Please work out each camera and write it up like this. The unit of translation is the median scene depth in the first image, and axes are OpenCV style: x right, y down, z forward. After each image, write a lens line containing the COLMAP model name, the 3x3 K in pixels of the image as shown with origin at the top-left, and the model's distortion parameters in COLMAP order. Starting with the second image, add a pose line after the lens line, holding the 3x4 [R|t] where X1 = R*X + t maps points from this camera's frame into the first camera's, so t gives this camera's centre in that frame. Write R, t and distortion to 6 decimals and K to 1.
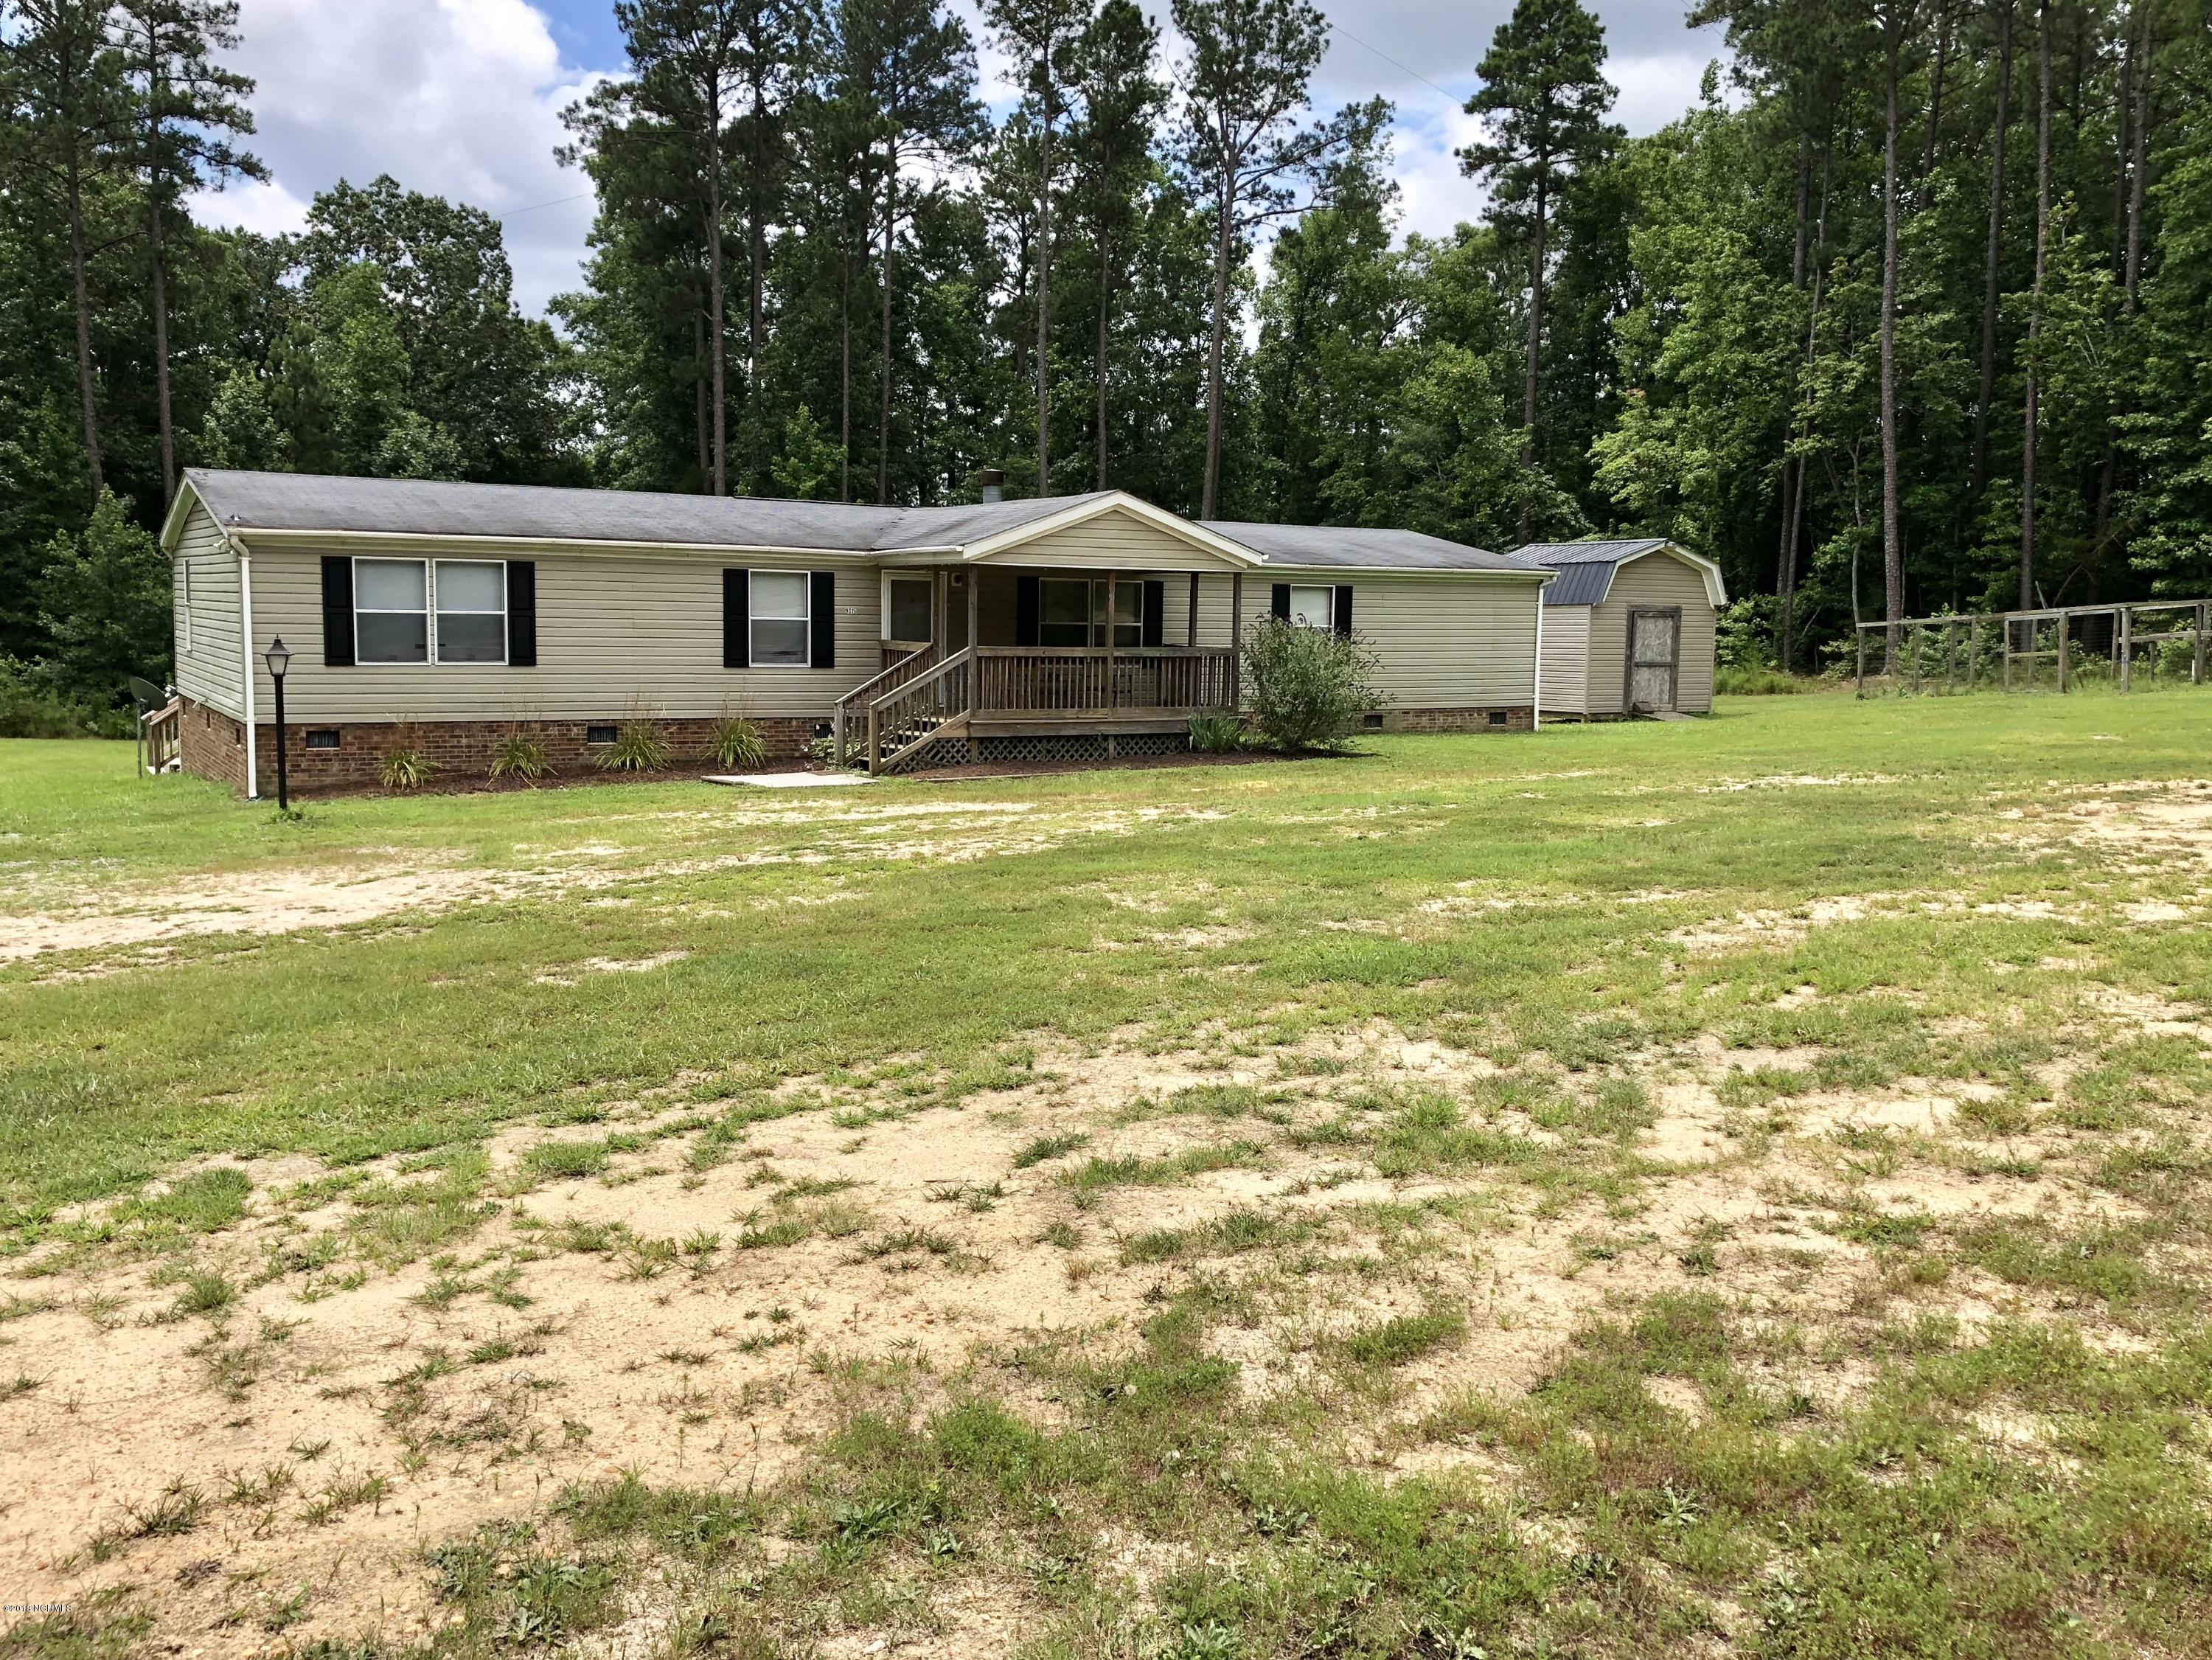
lens RADIAL K [[1855.6, 0, 1062.0], [0, 1855.6, 831.0], [0, 0, 1]] dist [0.020443, -0.002420]
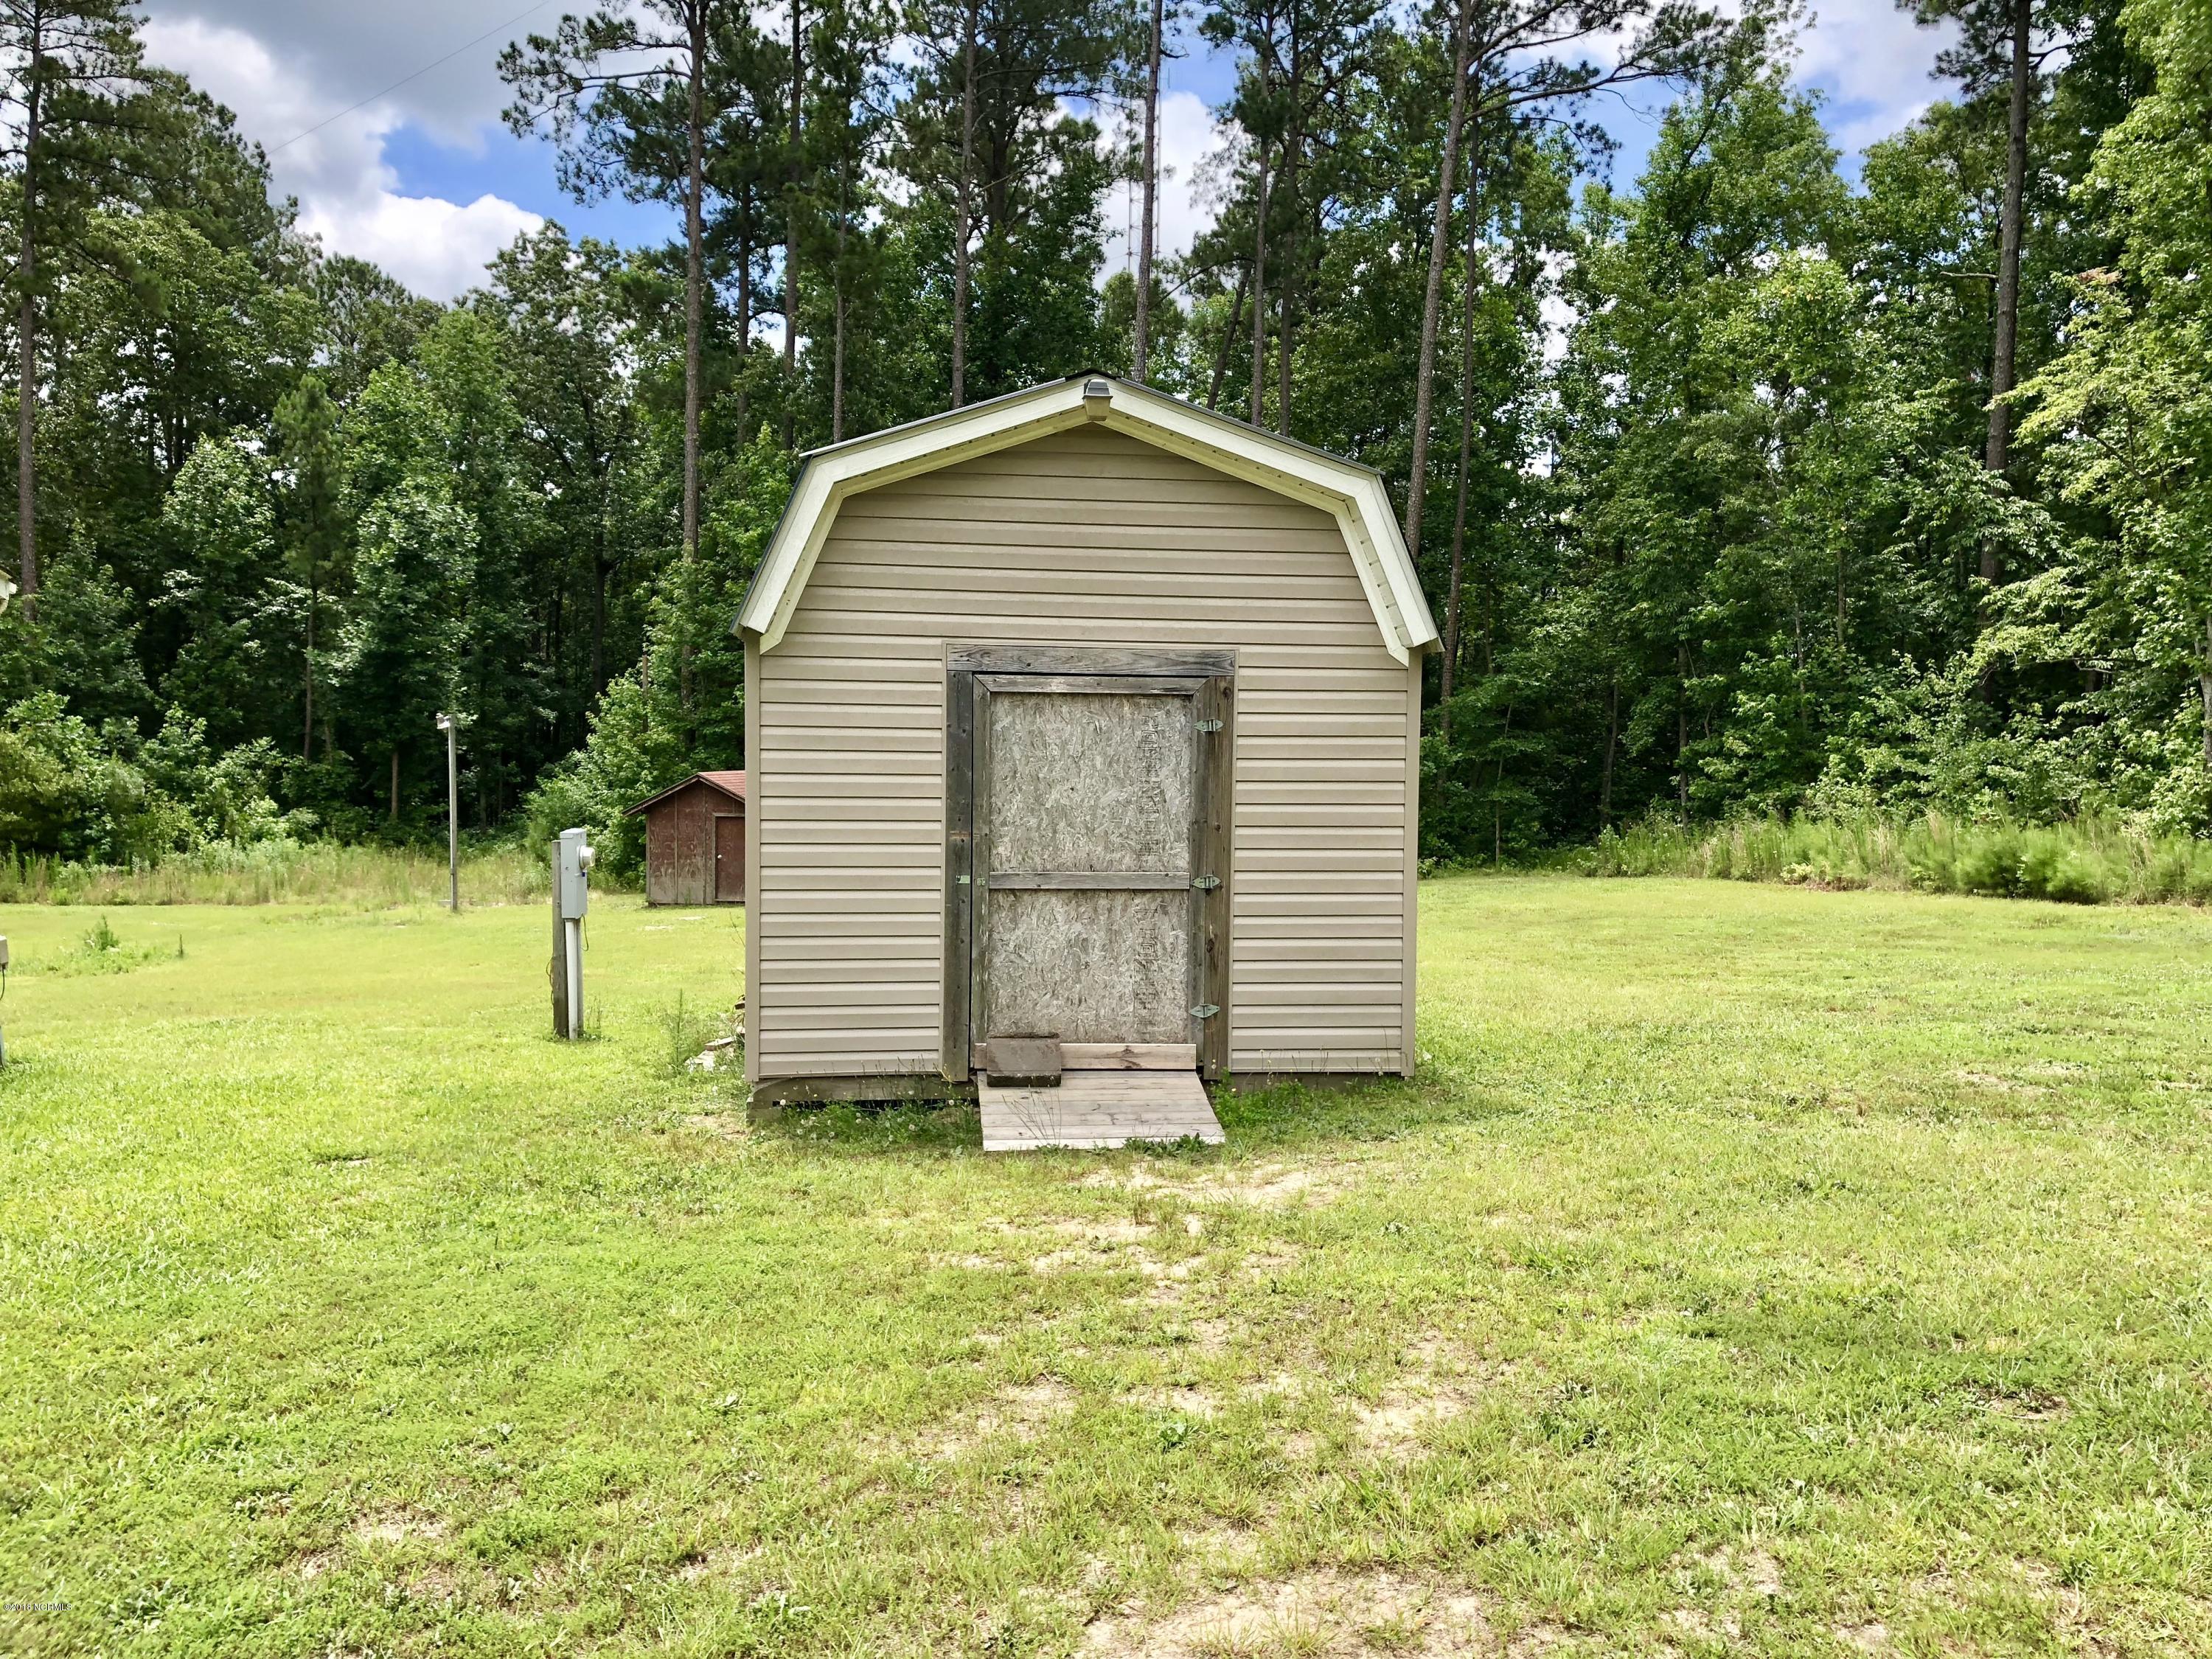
lens RADIAL K [[1857.7, 0, 1115.5], [0, 1857.7, 783.3], [0, 0, 1]] dist [0.013227, 0.001738]
pose [[0.934879, 0.002879, -0.354956, 0.634289], [-0.034824, 0.995887, -0.083641, -0.127343], [0.353255, 0.090555, 0.931134, 1.182992]]
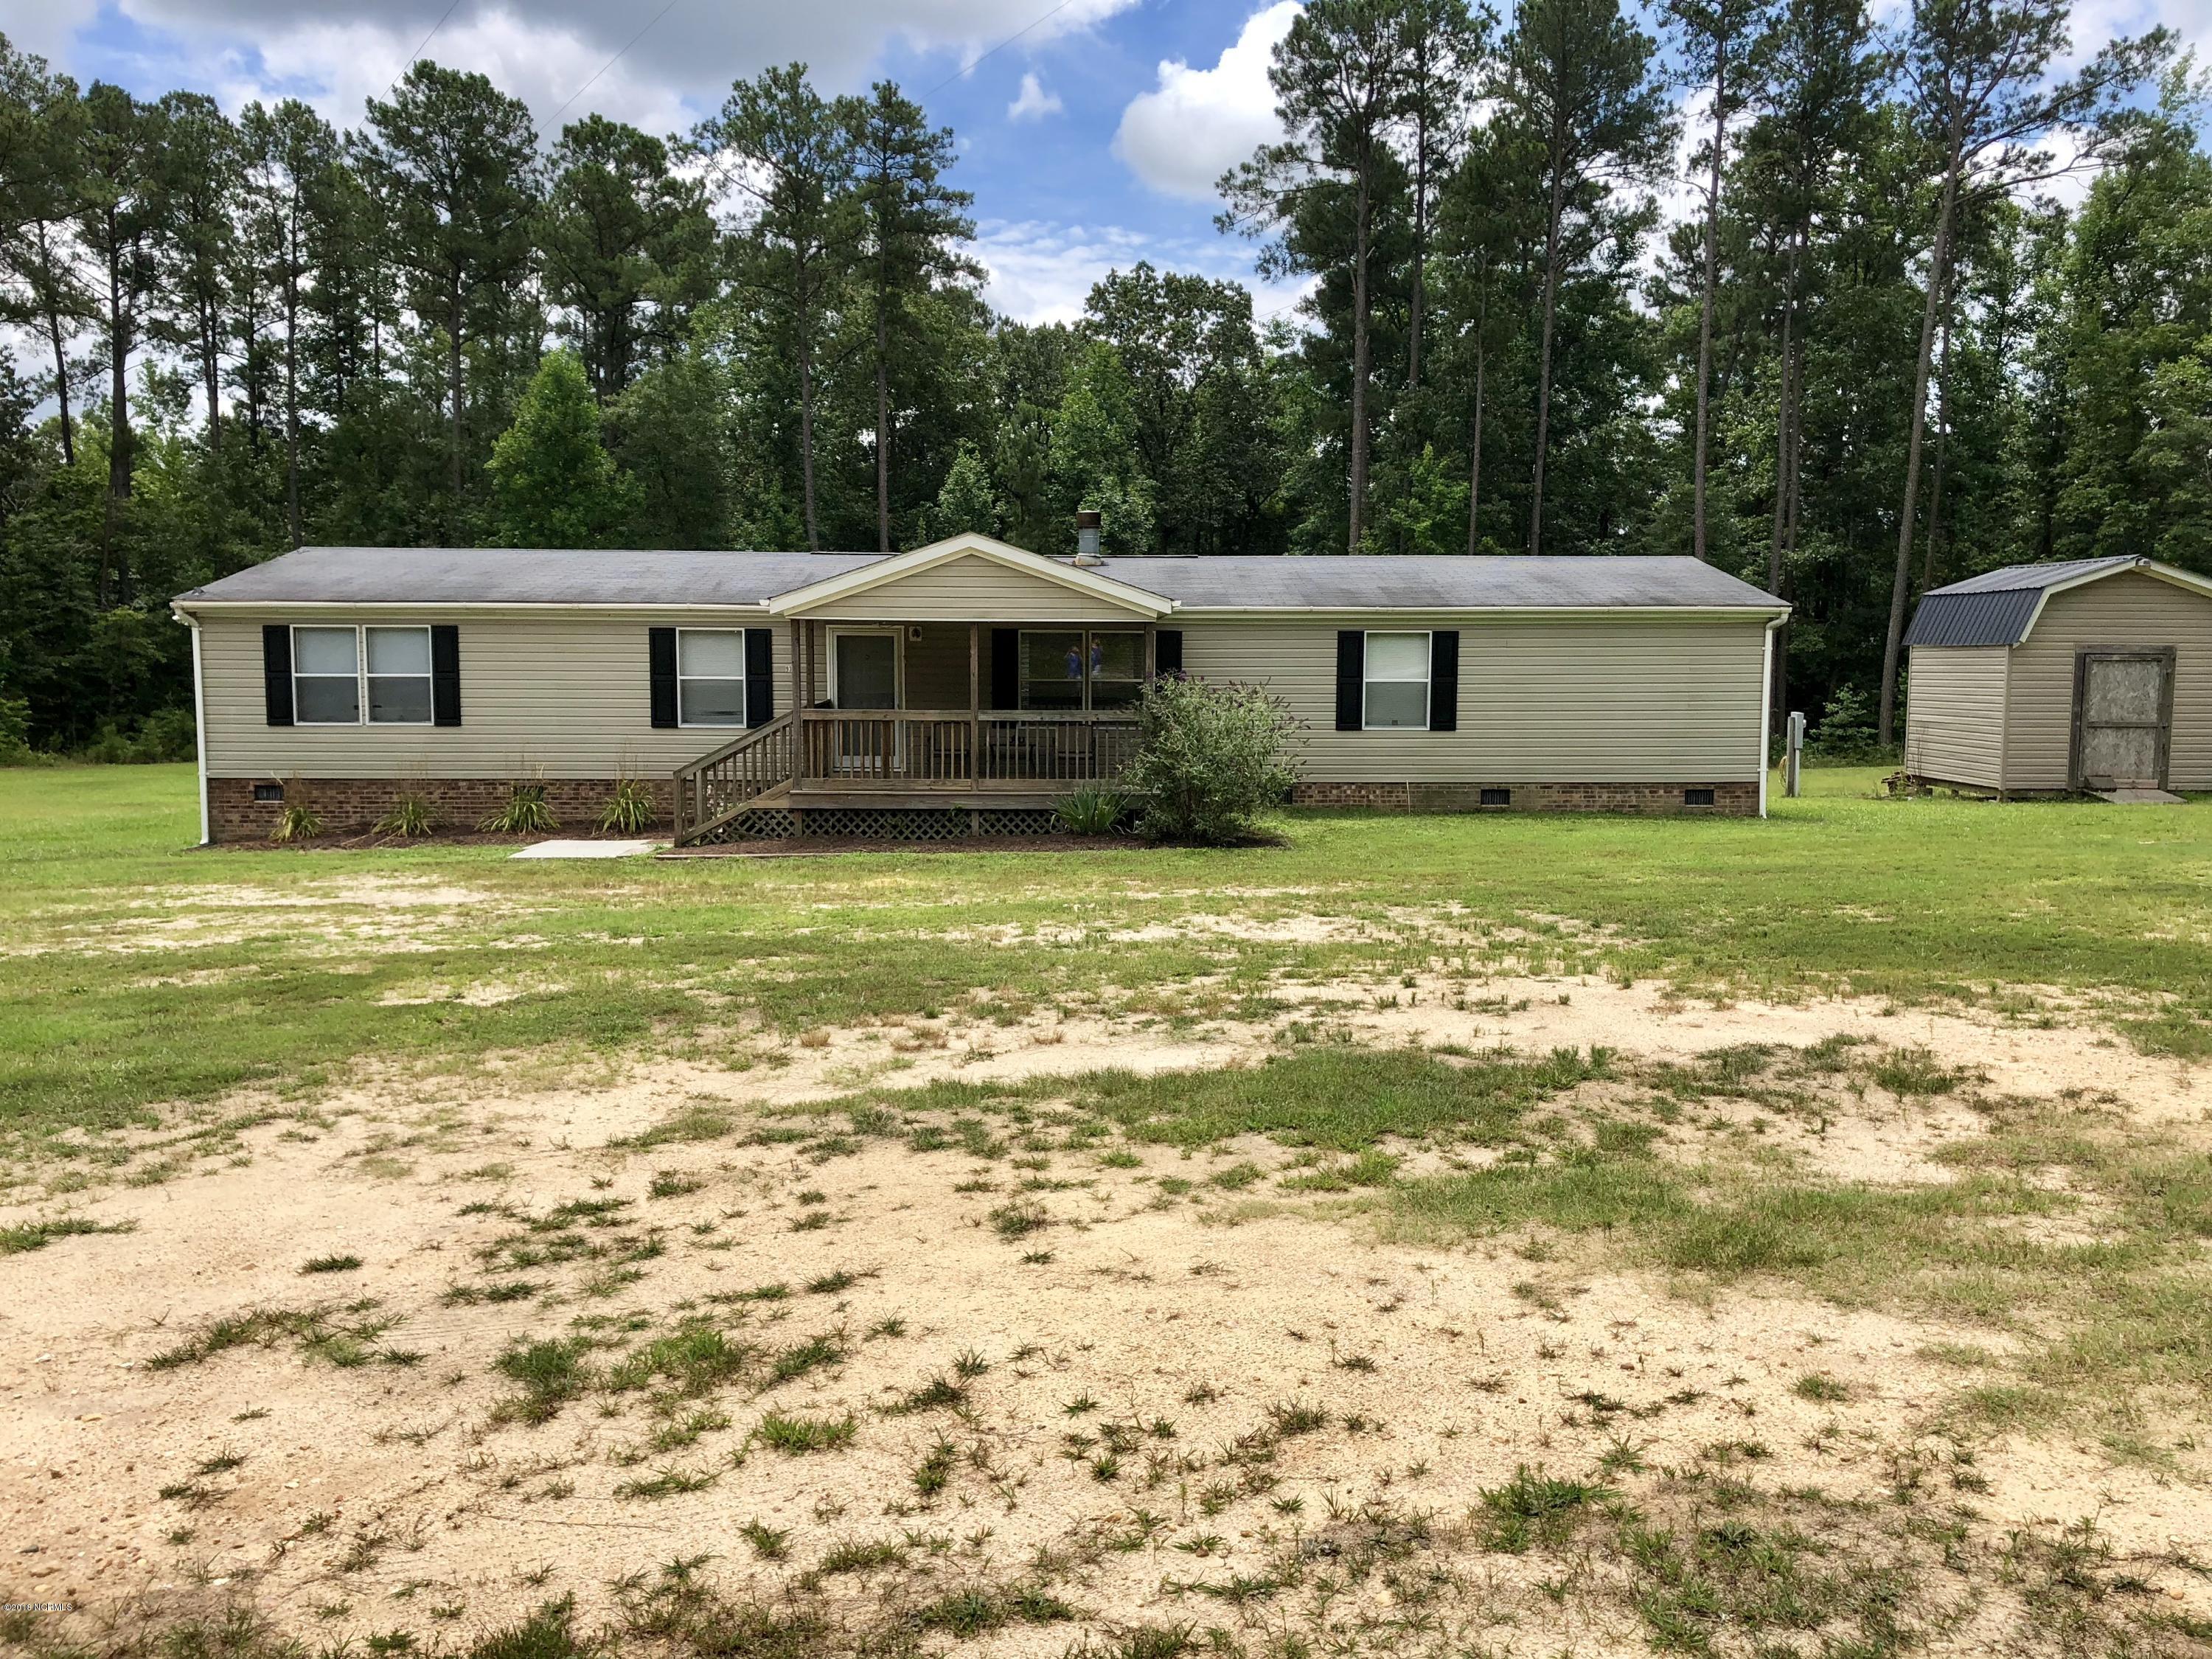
lens RADIAL K [[1797.1, 0, 1101.3], [0, 1797.1, 792.5], [0, 0, 1]] dist [0.017569, -0.010657]
pose [[0.875525, 0.027179, -0.482408, 0.478278], [-0.045912, 0.998579, -0.027066, -0.038962], [0.480987, 0.045846, 0.875528, 0.281524]]
